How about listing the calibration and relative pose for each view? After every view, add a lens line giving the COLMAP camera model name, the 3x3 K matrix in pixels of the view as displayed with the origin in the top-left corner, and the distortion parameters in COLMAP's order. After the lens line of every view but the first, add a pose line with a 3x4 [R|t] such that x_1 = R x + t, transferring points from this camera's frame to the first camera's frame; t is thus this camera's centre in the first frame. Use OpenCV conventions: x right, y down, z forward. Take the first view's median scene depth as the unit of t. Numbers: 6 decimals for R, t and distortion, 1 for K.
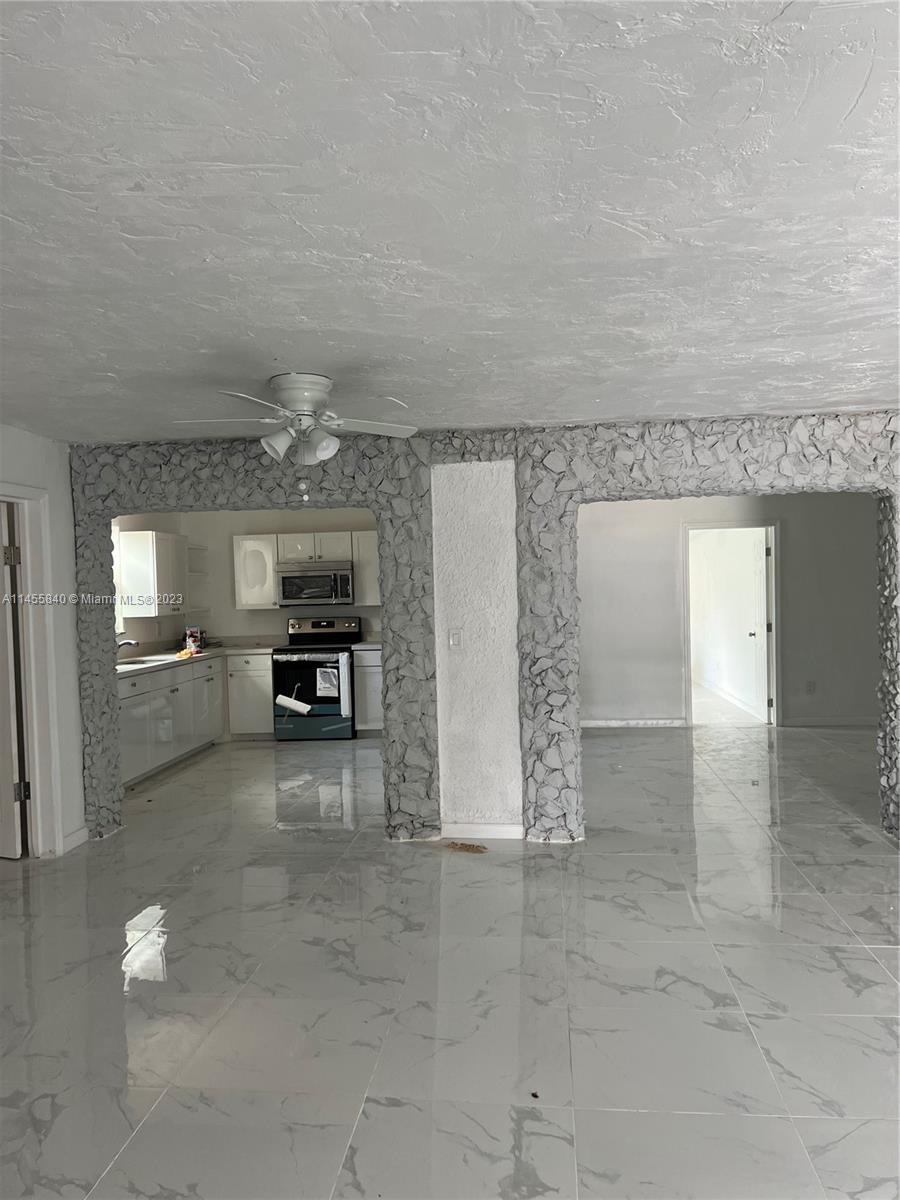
lens RADIAL K [[903.3, 0, 458.0], [0, 903.3, 596.3], [0, 0, 1]] dist [0.057510, -0.080248]
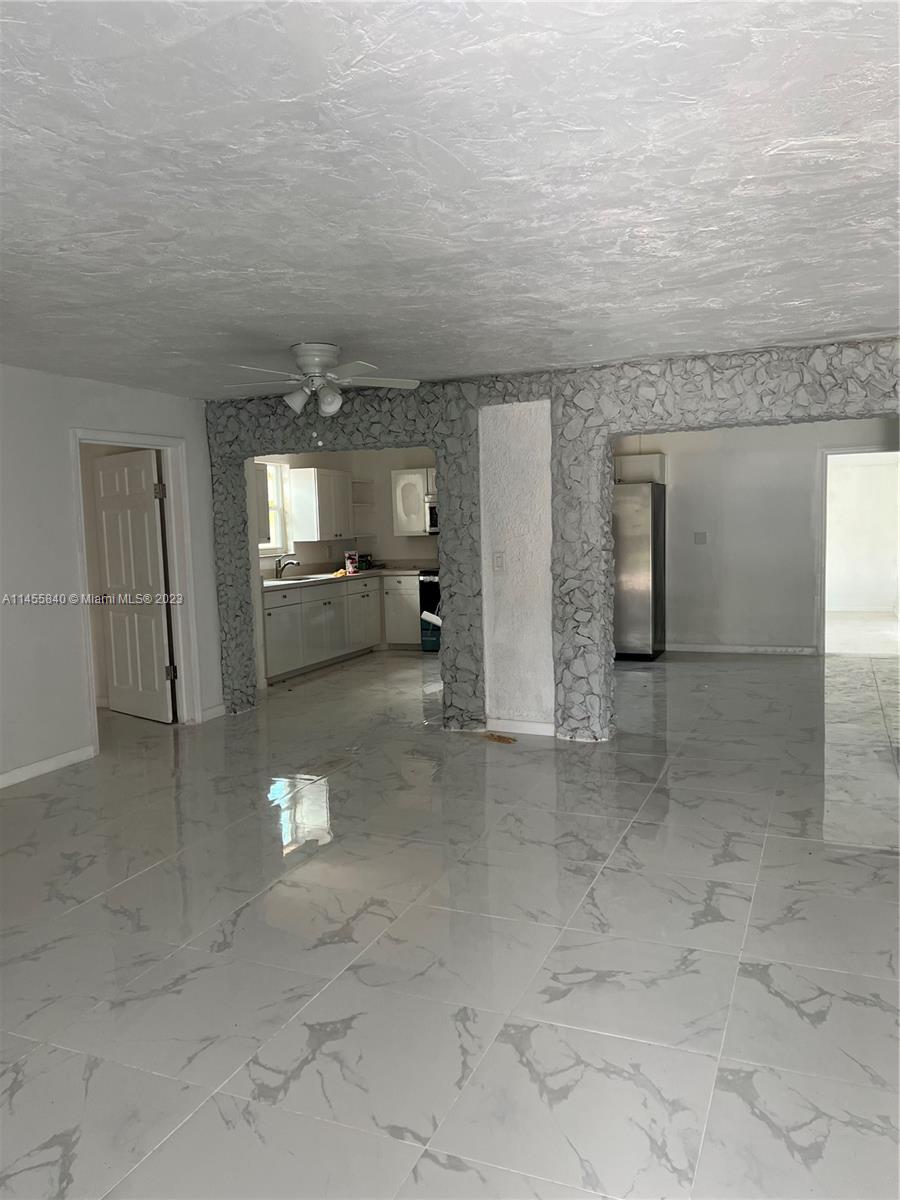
lens RADIAL K [[903.3, 0, 448.1], [0, 903.3, 603.7], [0, 0, 1]] dist [0.057510, -0.080248]
pose [[0.955544, 0.026638, -0.293644, 0.277673], [-0.000702, 0.996113, 0.088080, 0.000134], [0.294849, -0.083958, 0.951848, -0.114132]]
